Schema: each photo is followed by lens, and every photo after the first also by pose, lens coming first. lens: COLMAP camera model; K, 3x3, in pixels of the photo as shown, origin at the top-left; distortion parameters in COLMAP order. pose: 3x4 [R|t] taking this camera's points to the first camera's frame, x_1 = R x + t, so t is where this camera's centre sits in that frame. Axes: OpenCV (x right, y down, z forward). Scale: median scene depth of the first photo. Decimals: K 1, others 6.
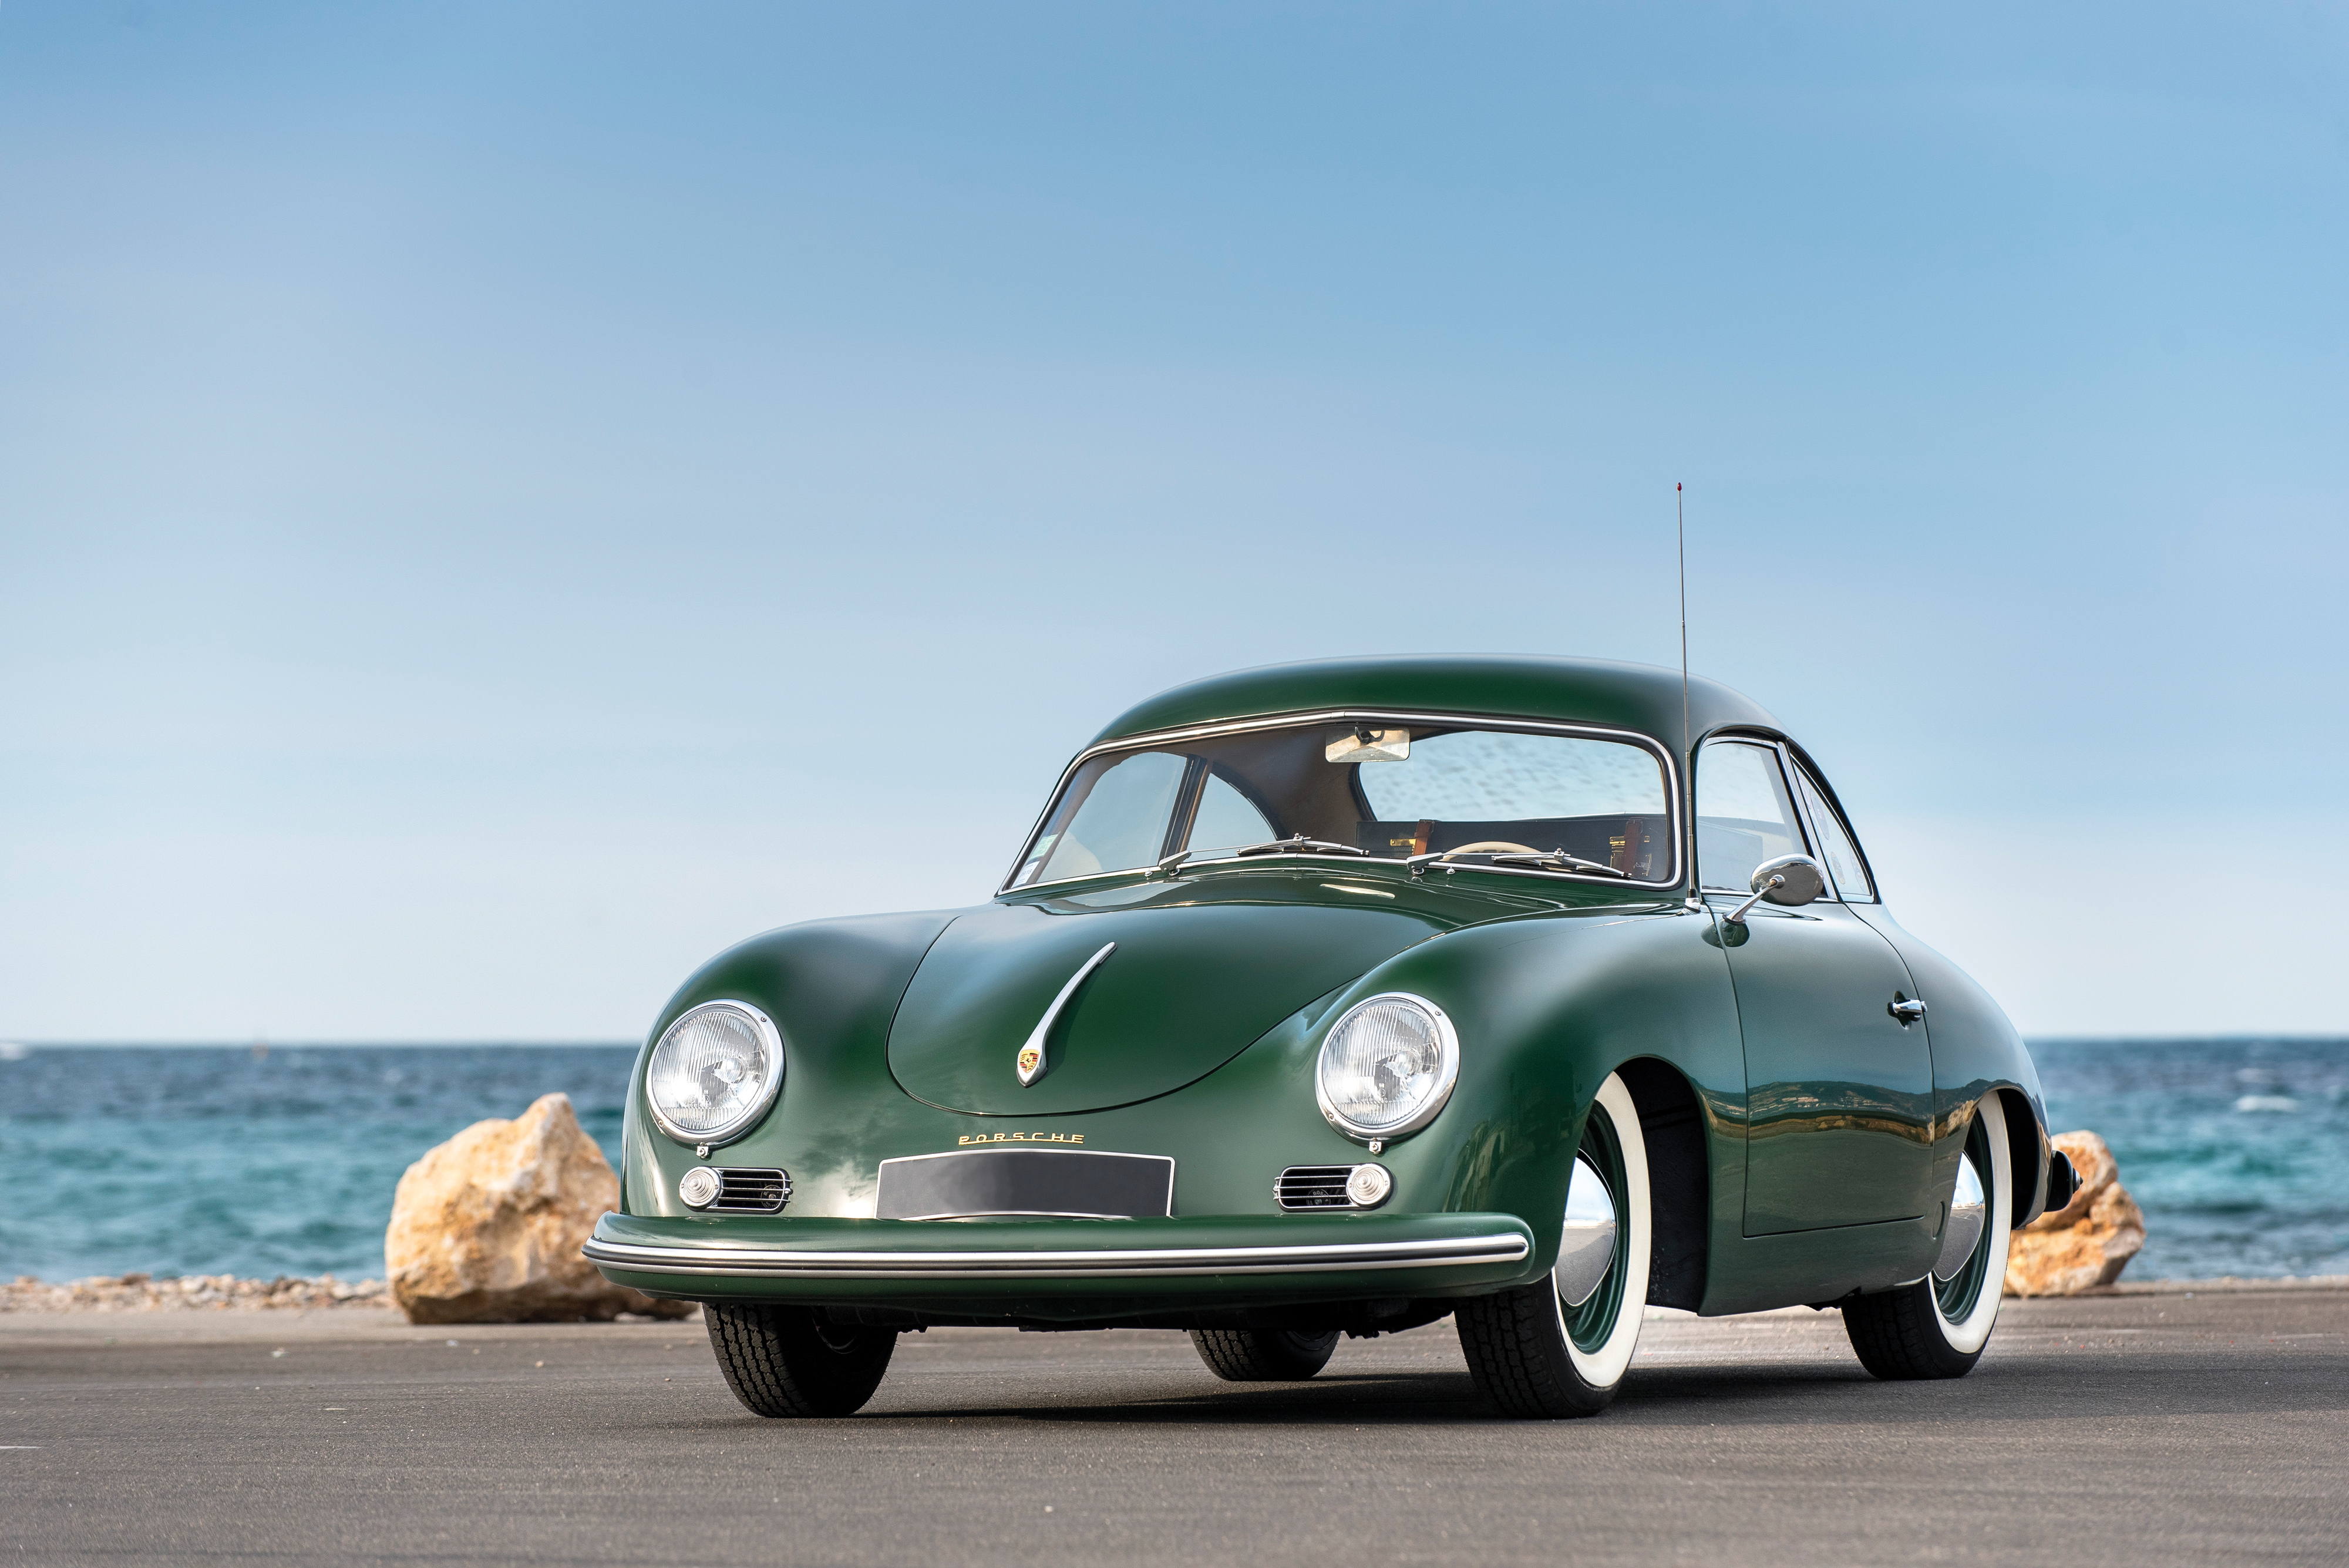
lens RADIAL K [[12672.9, 0, 1168.9], [0, 12672.9, 782.2], [0, 0, 1]] dist [-2.094881, 0.000000]
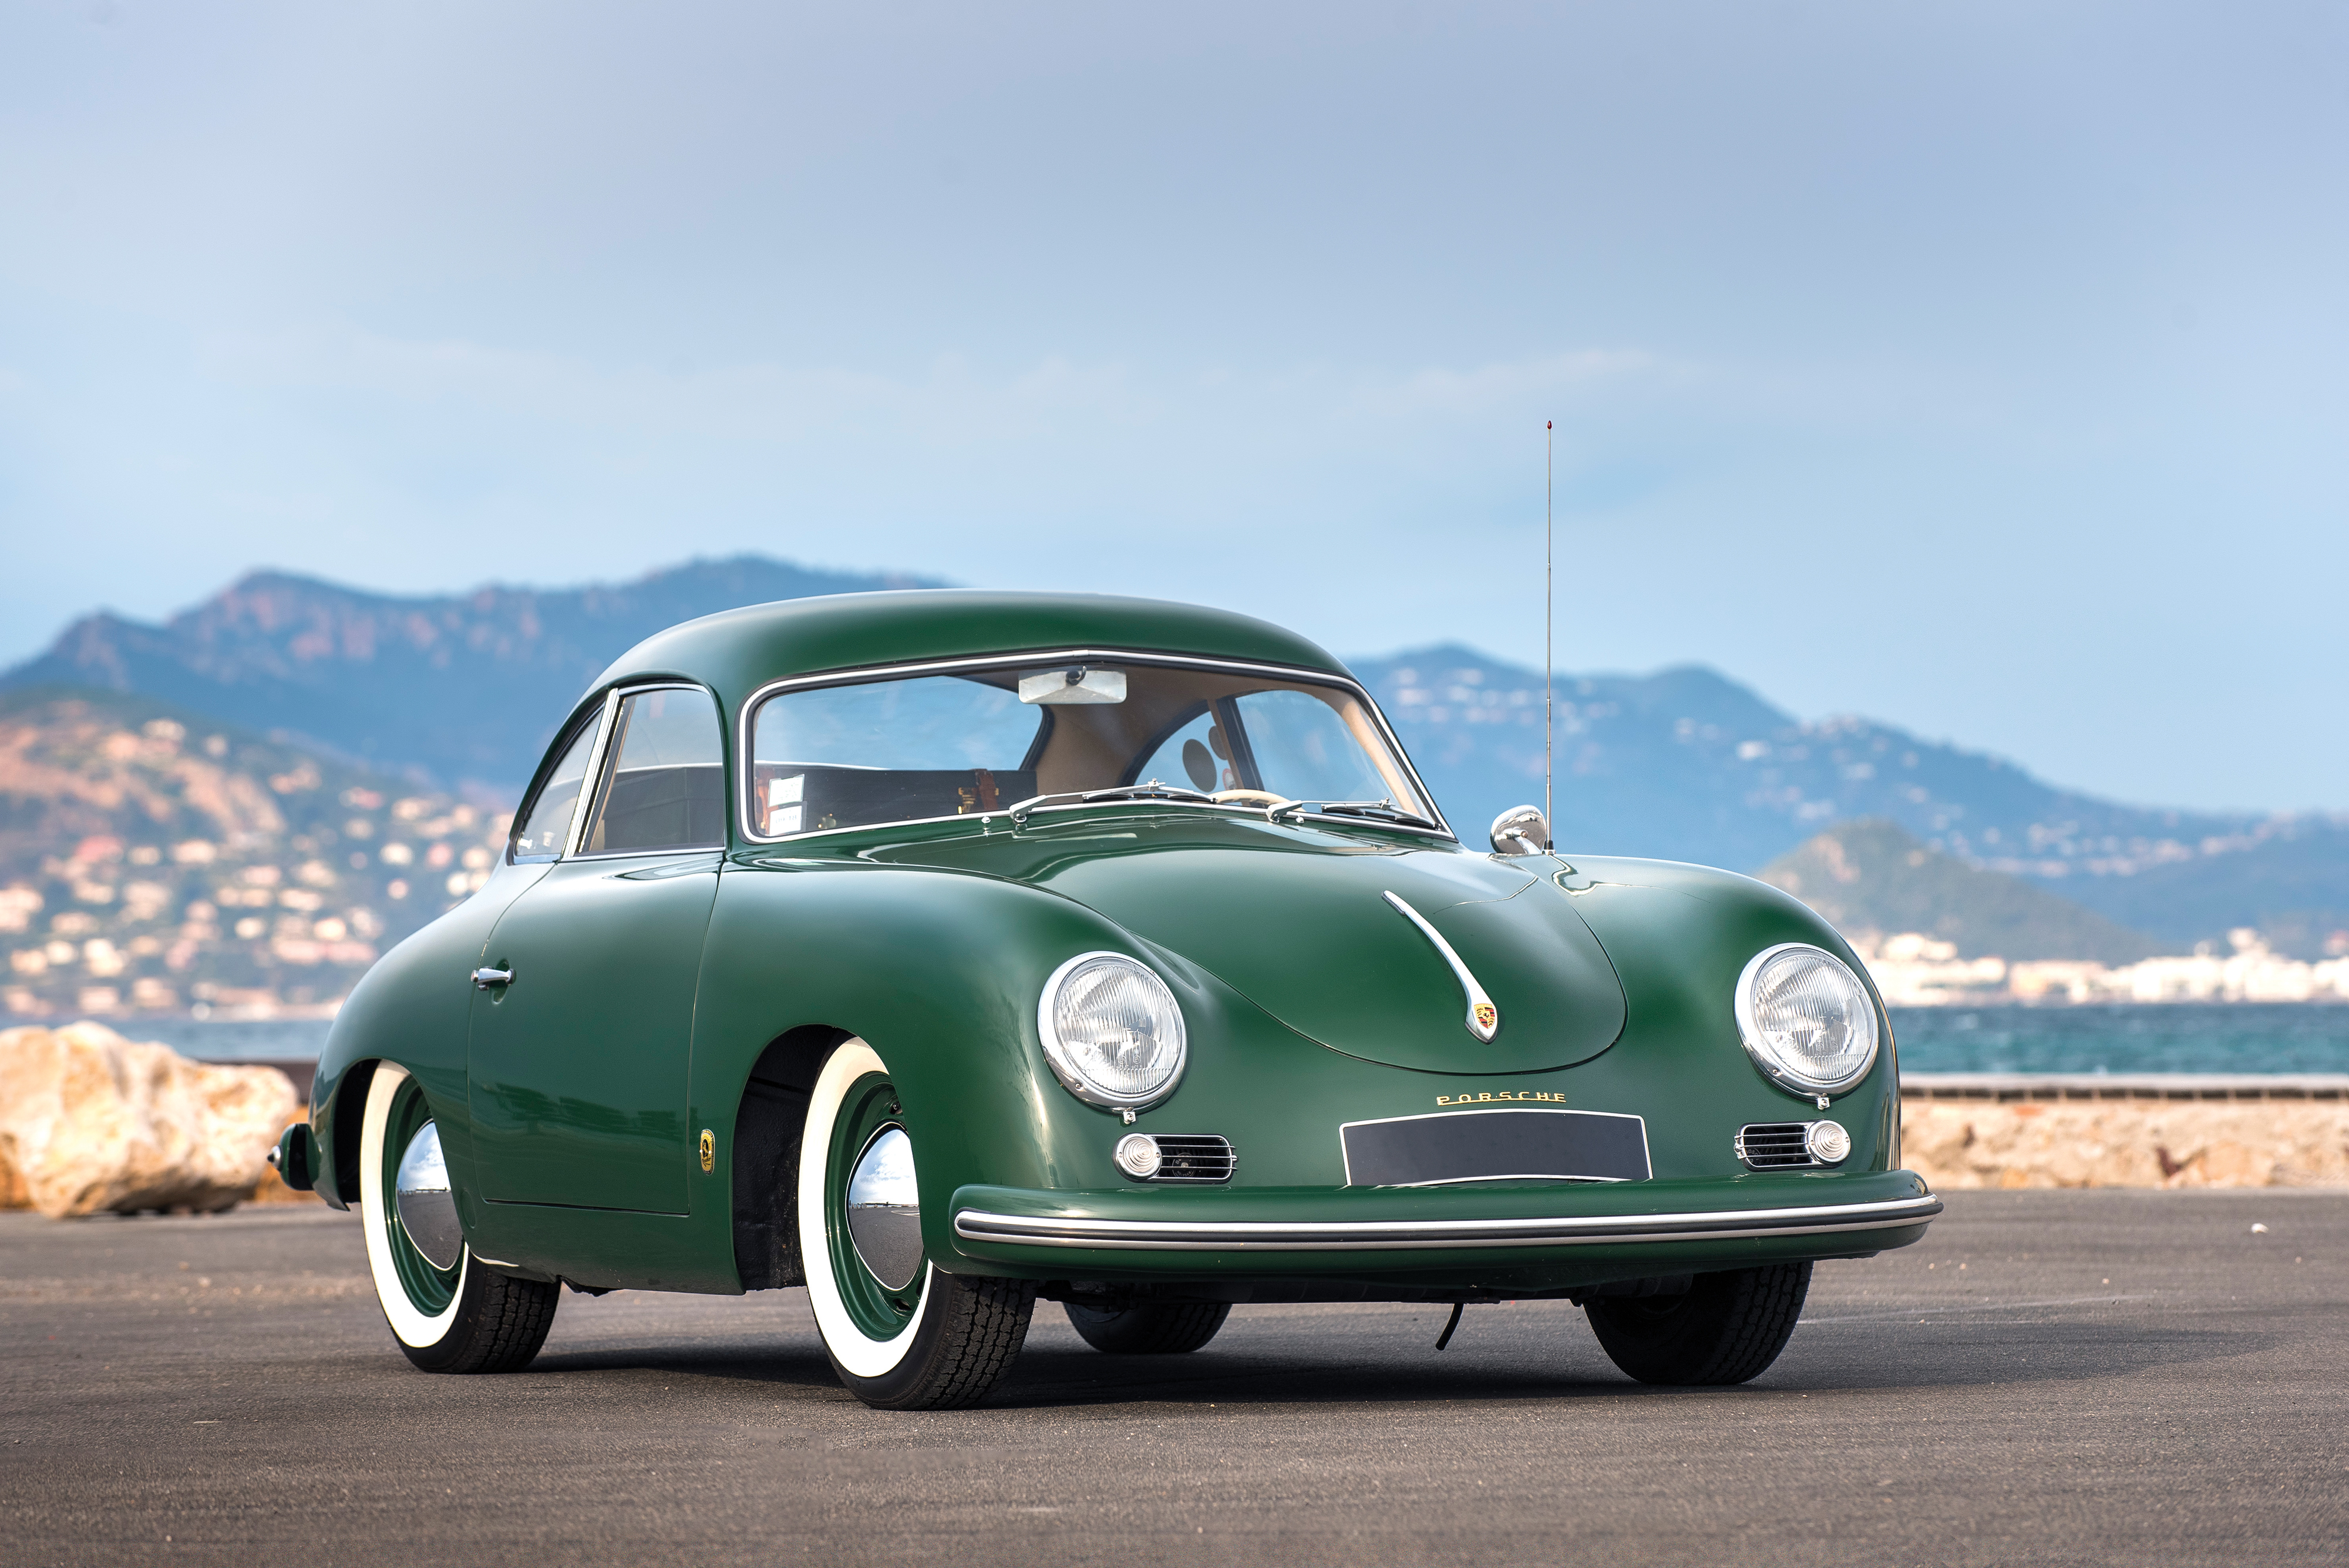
lens RADIAL K [[12672.9, 0, 1184.0], [0, 12672.9, 784.1], [0, 0, 1]] dist [-2.094881, 0.000000]
pose [[0.717790, 0.012839, 0.696142, -0.677186], [-0.010133, 0.999917, -0.007993, 0.012623], [-0.696186, -0.001316, 0.717860, 0.343705]]
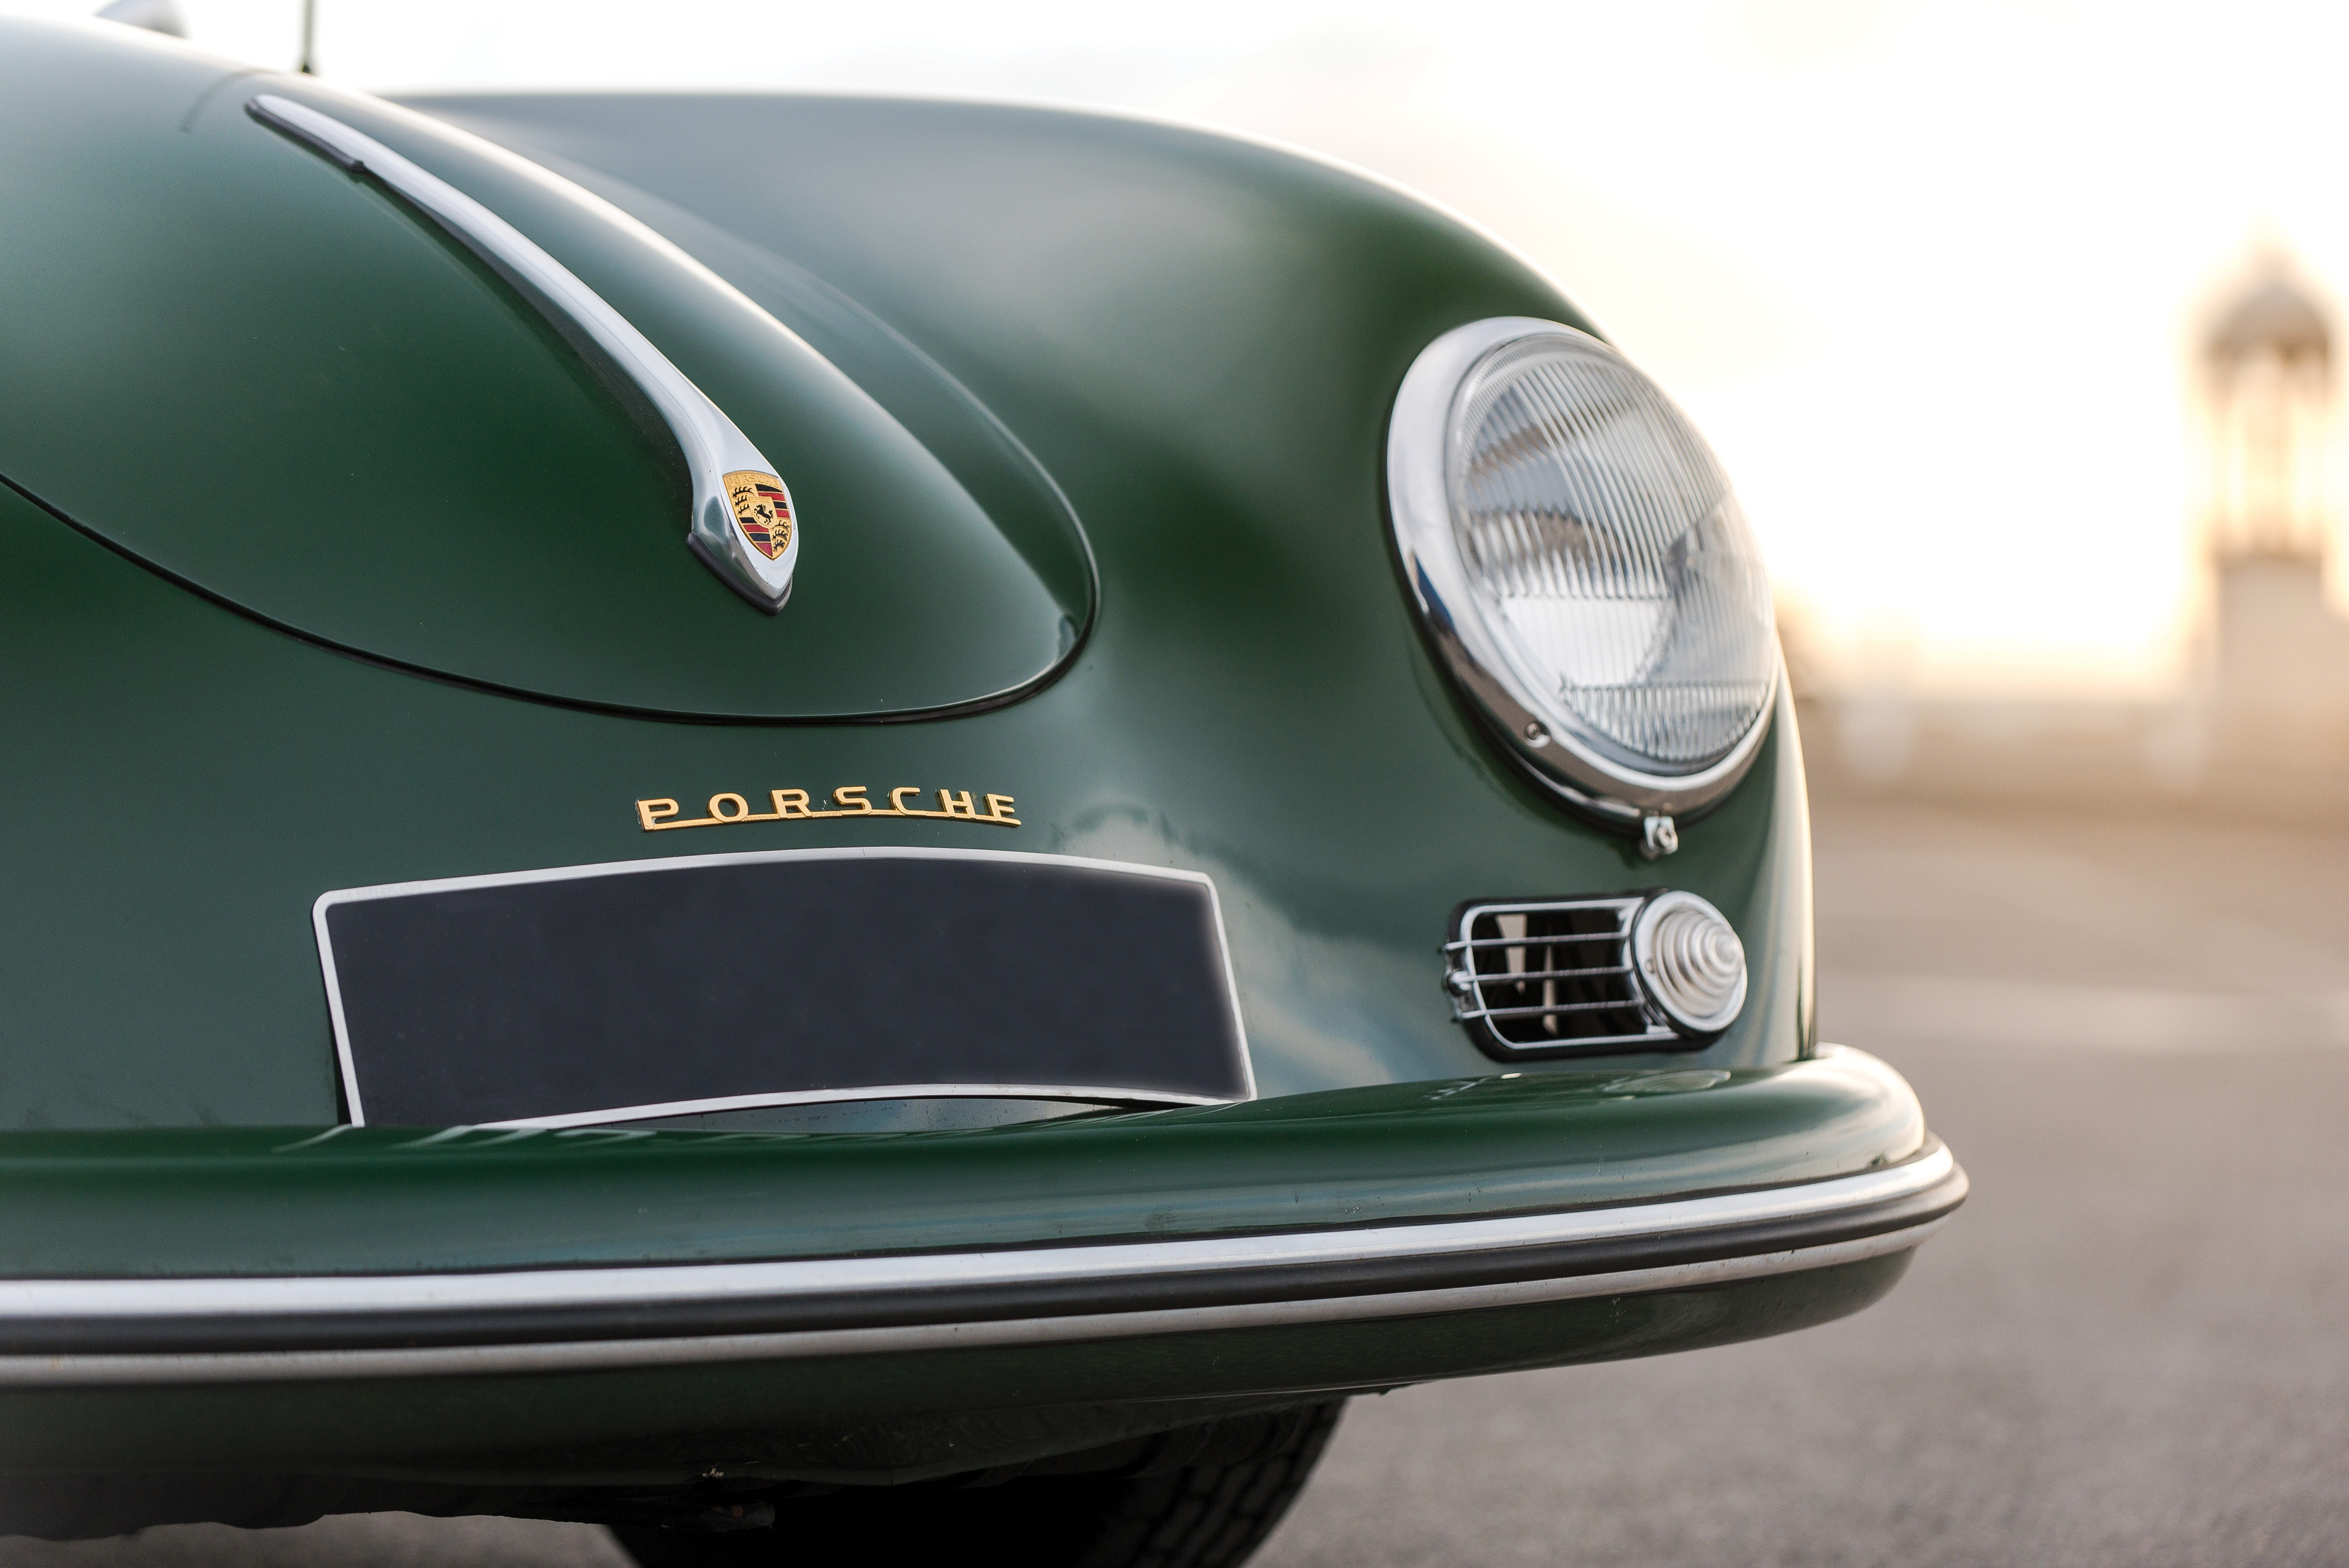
lens RADIAL K [[8629.2, 0, 1174.3], [0, 8629.2, 779.9], [0, 0, 1]] dist [-0.796336, 0.000000]
pose [[0.440452, -0.000099, 0.897776, -0.167710], [-0.036005, 0.999194, 0.017774, 0.024109], [-0.897054, -0.040153, 0.440094, 0.911773]]
